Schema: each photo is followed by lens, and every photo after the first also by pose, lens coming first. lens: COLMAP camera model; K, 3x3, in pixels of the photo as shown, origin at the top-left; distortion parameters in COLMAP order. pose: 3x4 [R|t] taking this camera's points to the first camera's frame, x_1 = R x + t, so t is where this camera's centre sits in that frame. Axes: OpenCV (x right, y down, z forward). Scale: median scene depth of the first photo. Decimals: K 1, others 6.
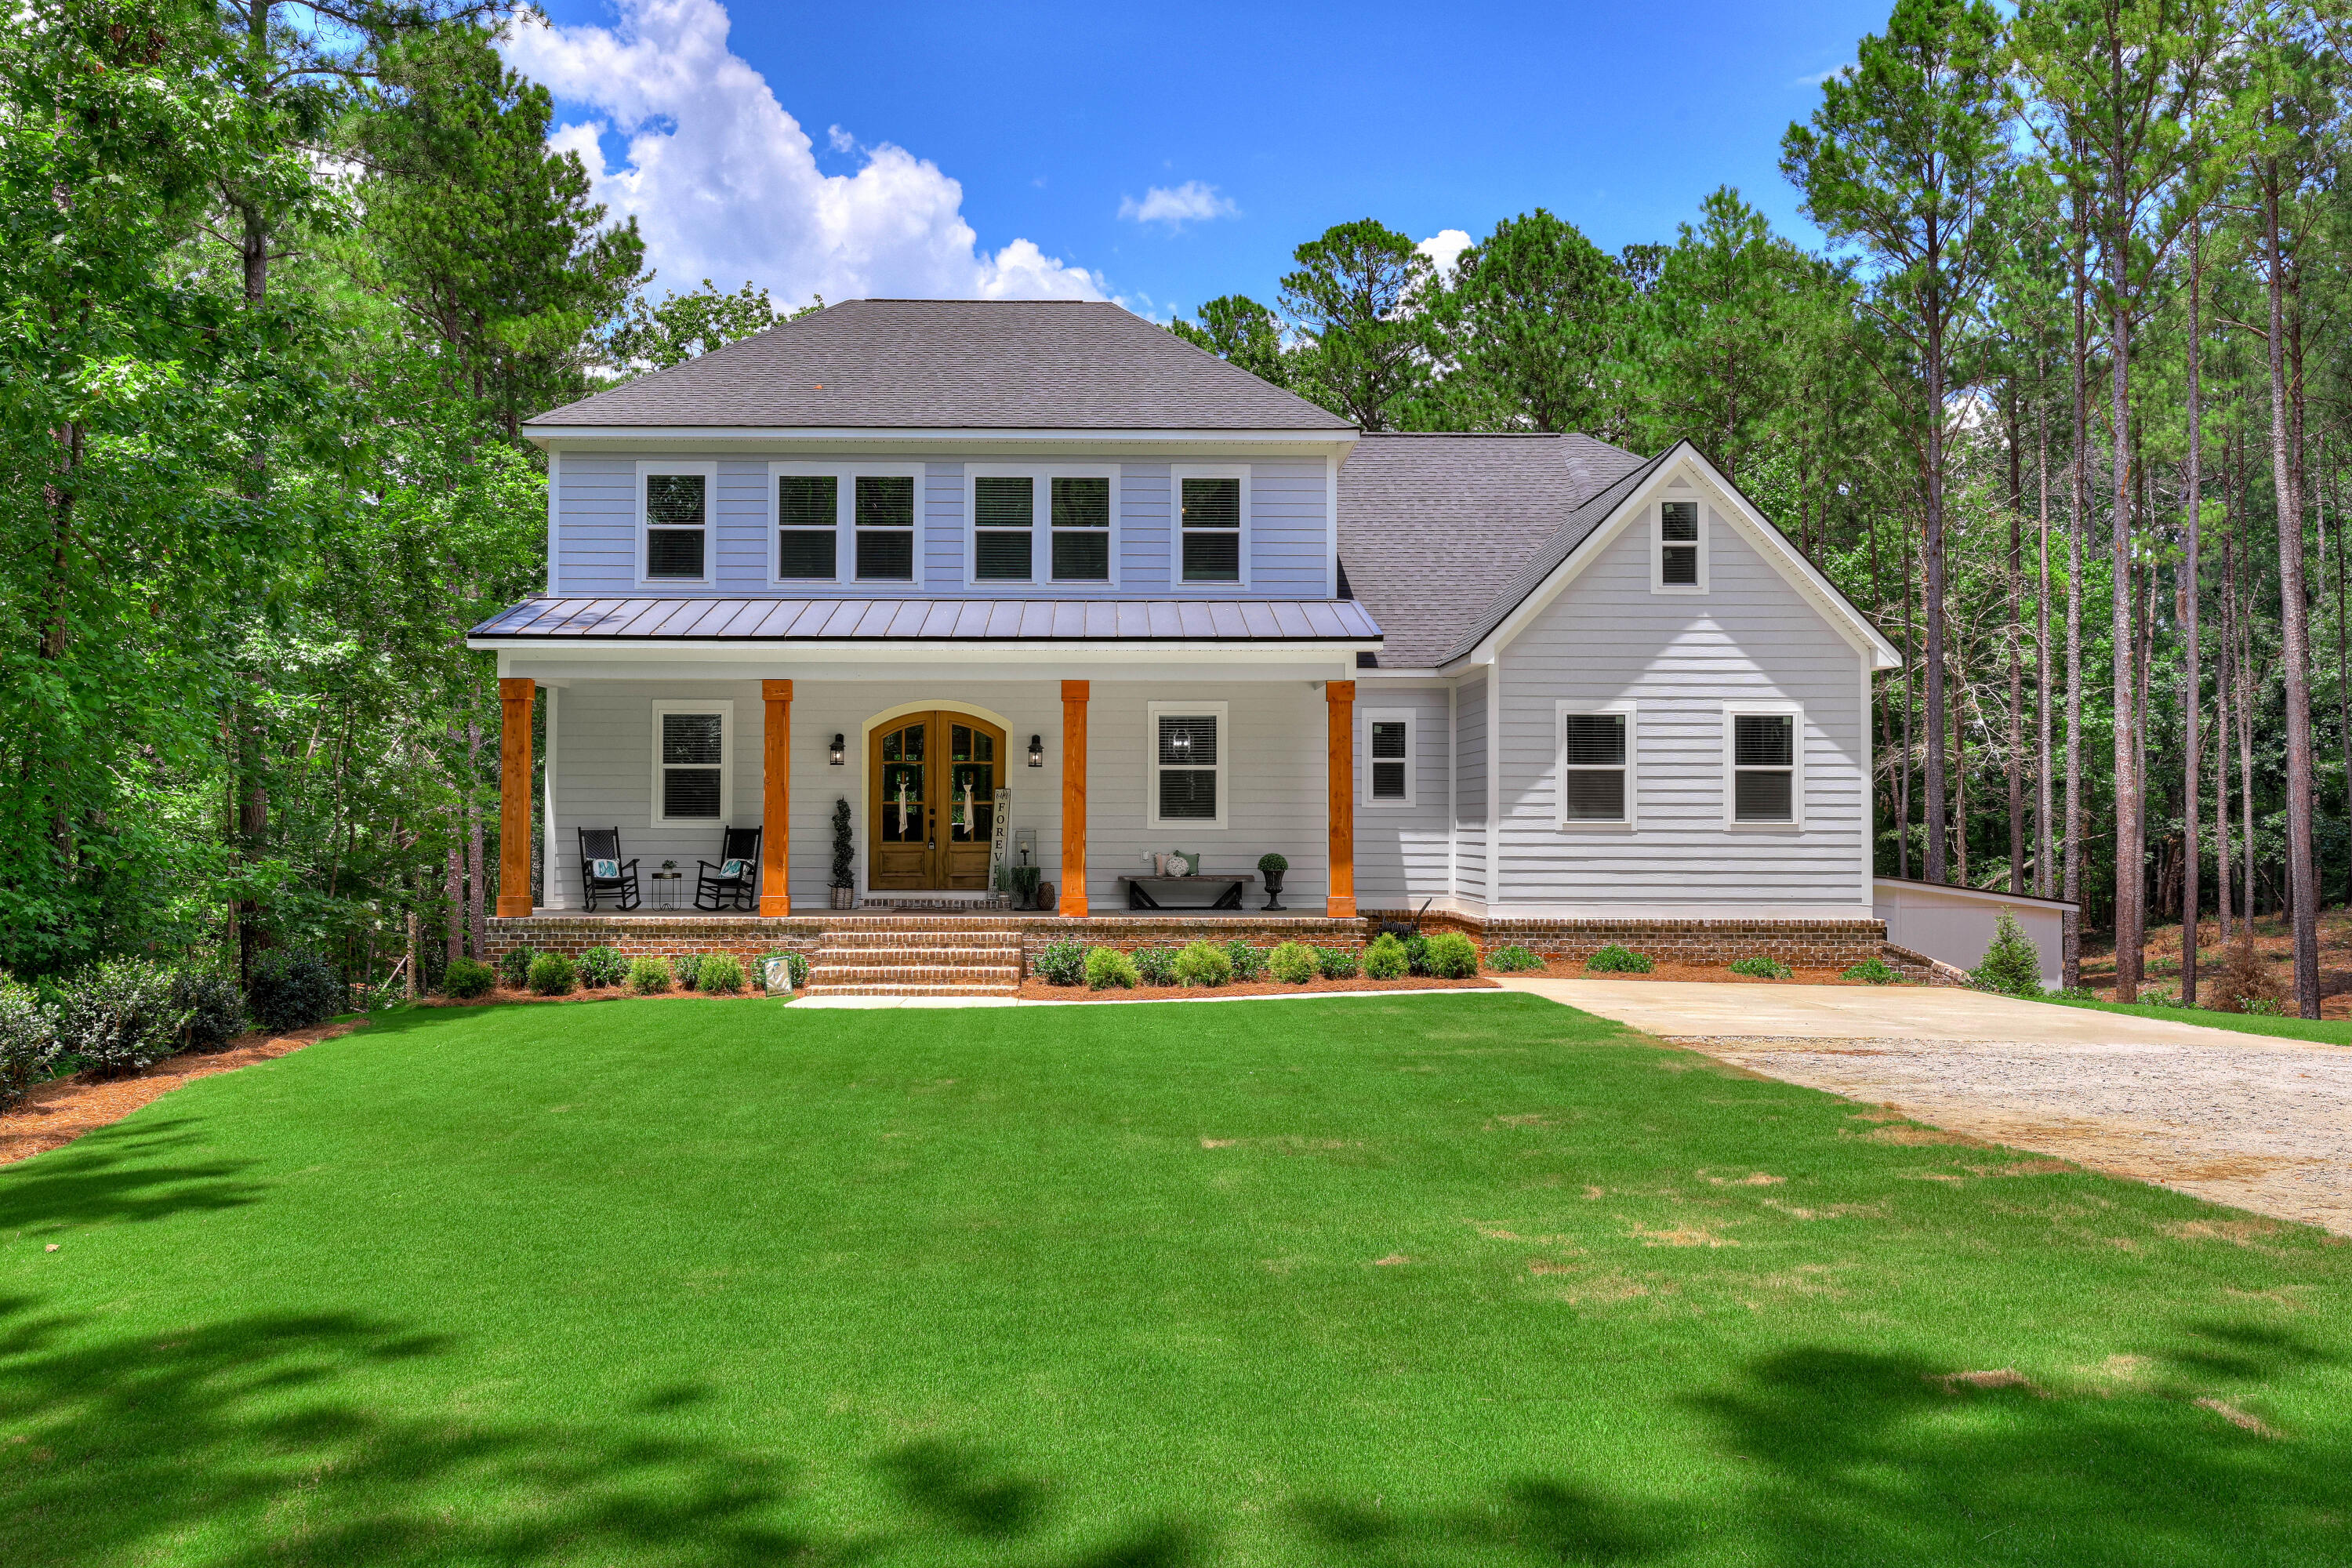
lens RADIAL K [[2124.2, 0, 1174.3], [0, 2124.2, 787.4], [0, 0, 1]] dist [0.006338, 0.001986]
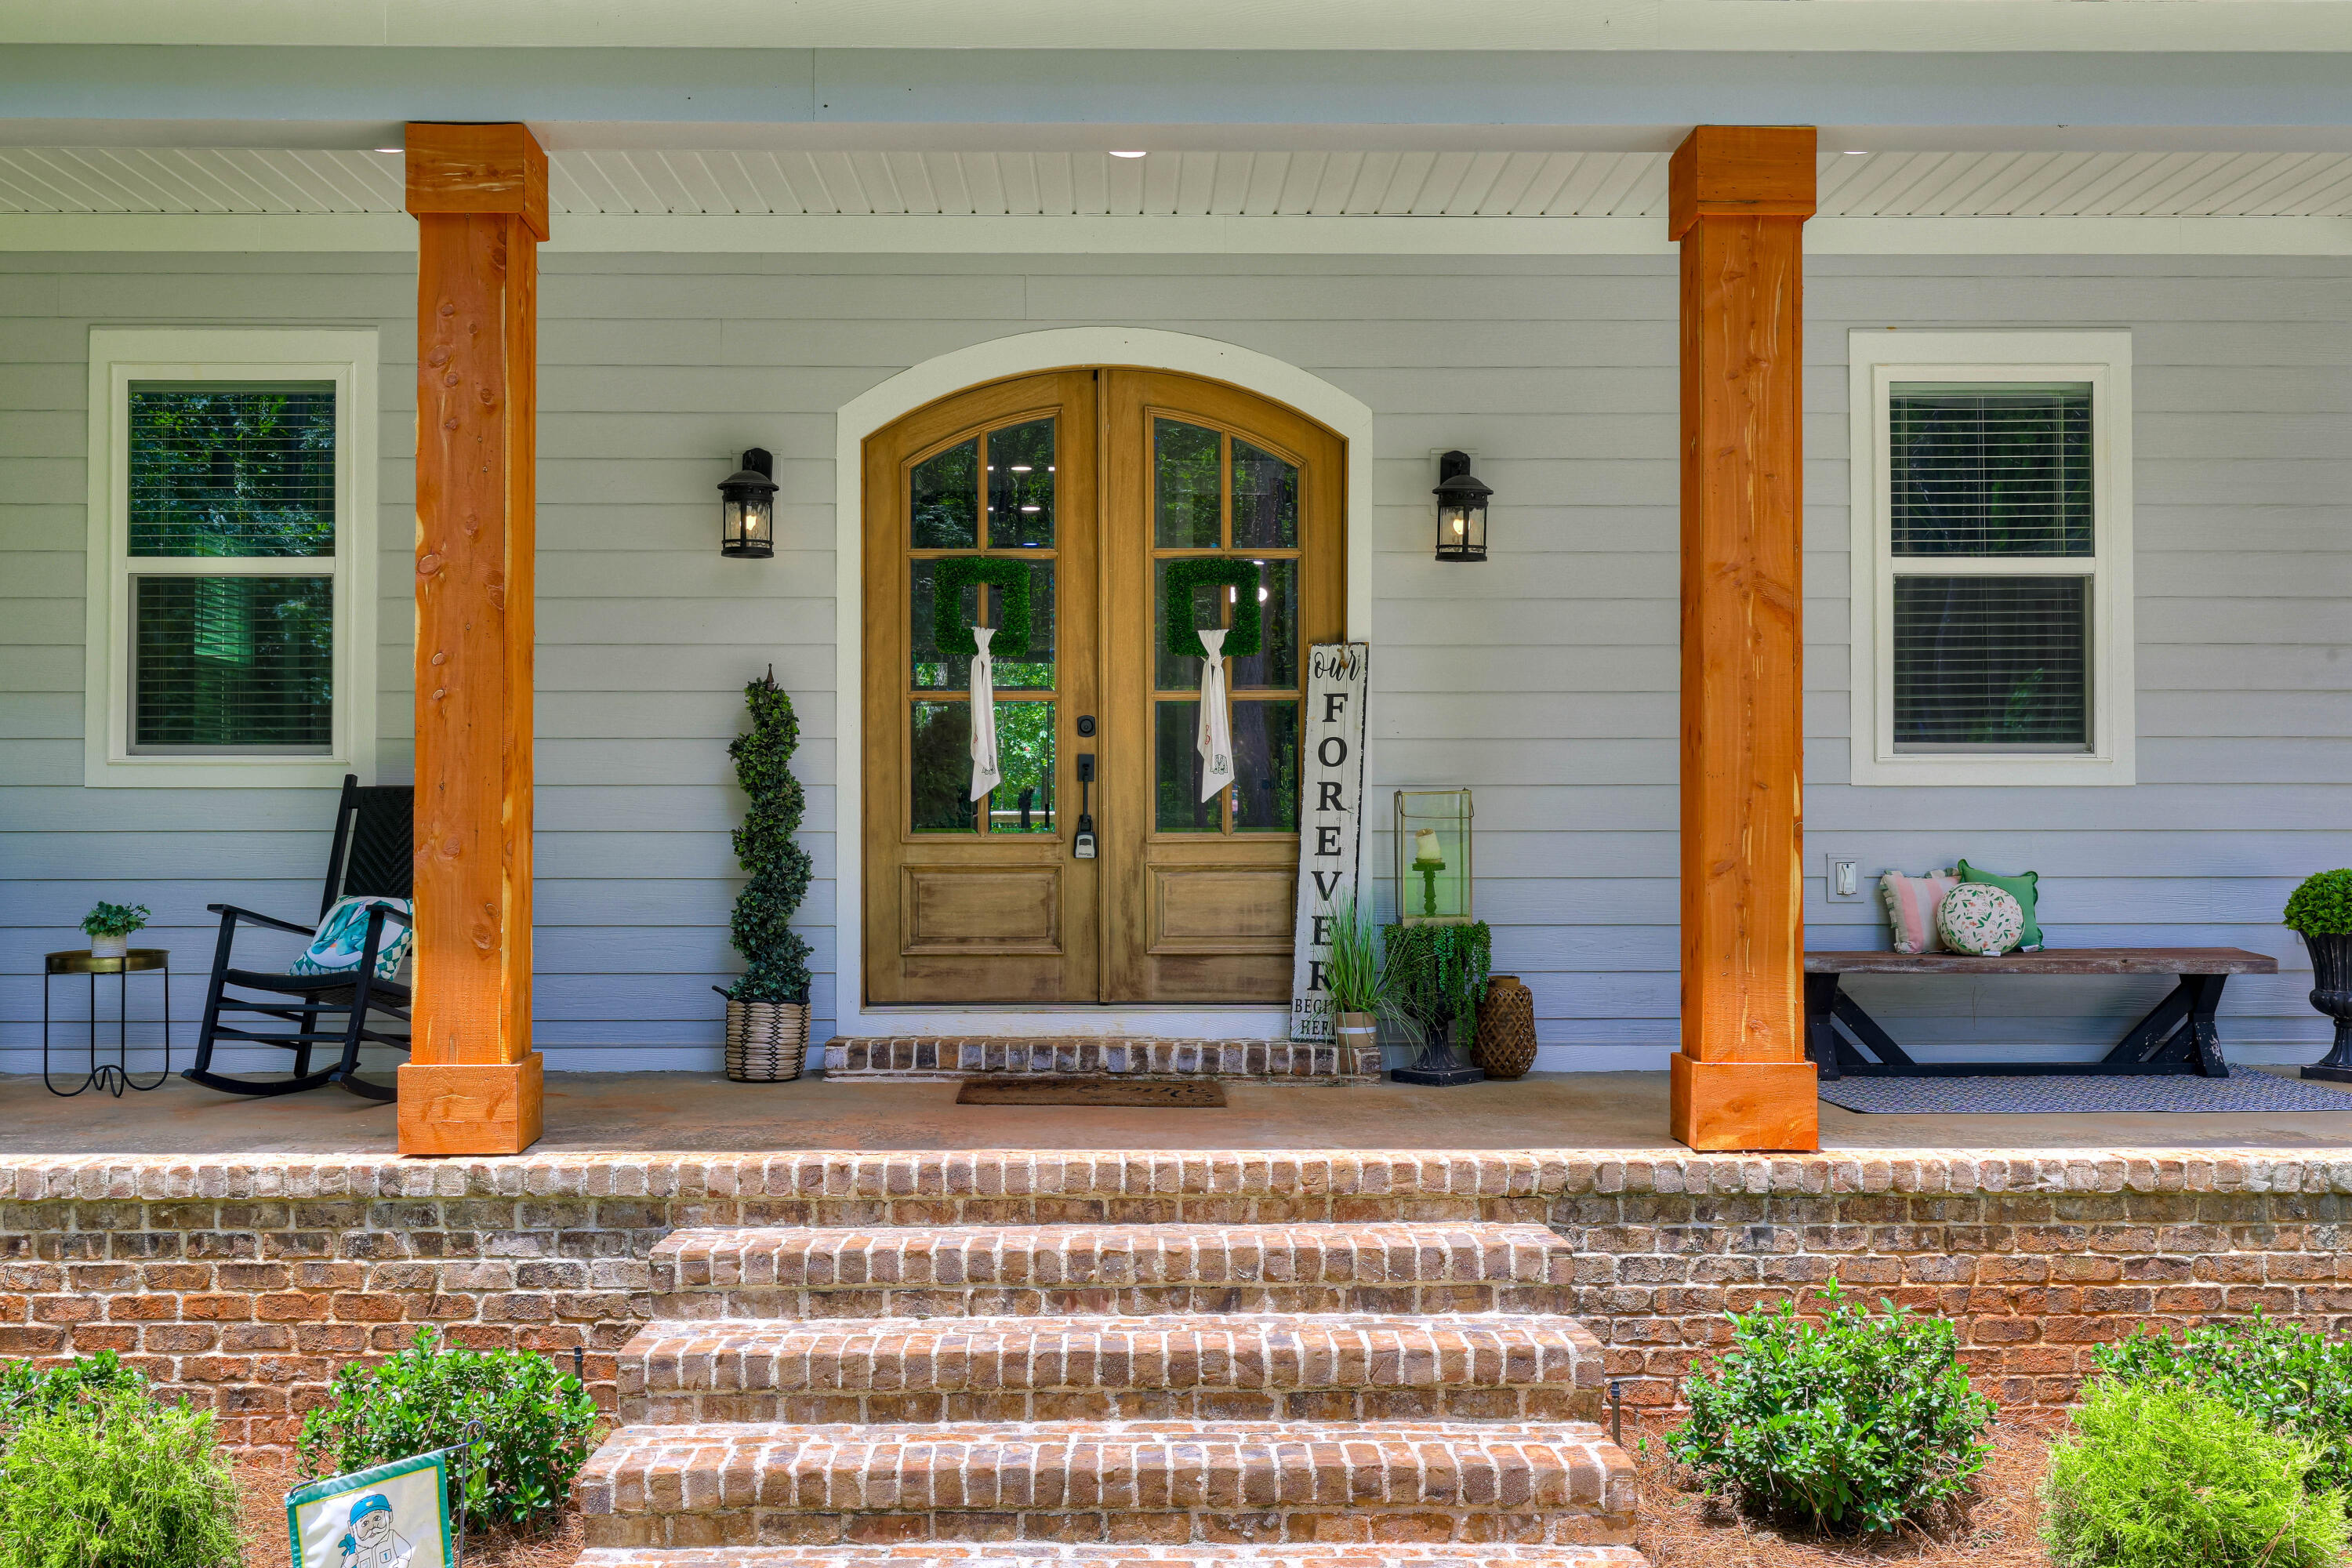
lens RADIAL K [[2376.0, 0, 1177.4], [0, 2376.0, 783.8], [0, 0, 1]] dist [-0.007283, 0.000000]
pose [[0.999991, -0.004206, -0.000786, -0.103052], [0.004203, 0.999981, -0.004525, 0.020800], [0.000805, 0.004522, 0.999989, 0.693205]]
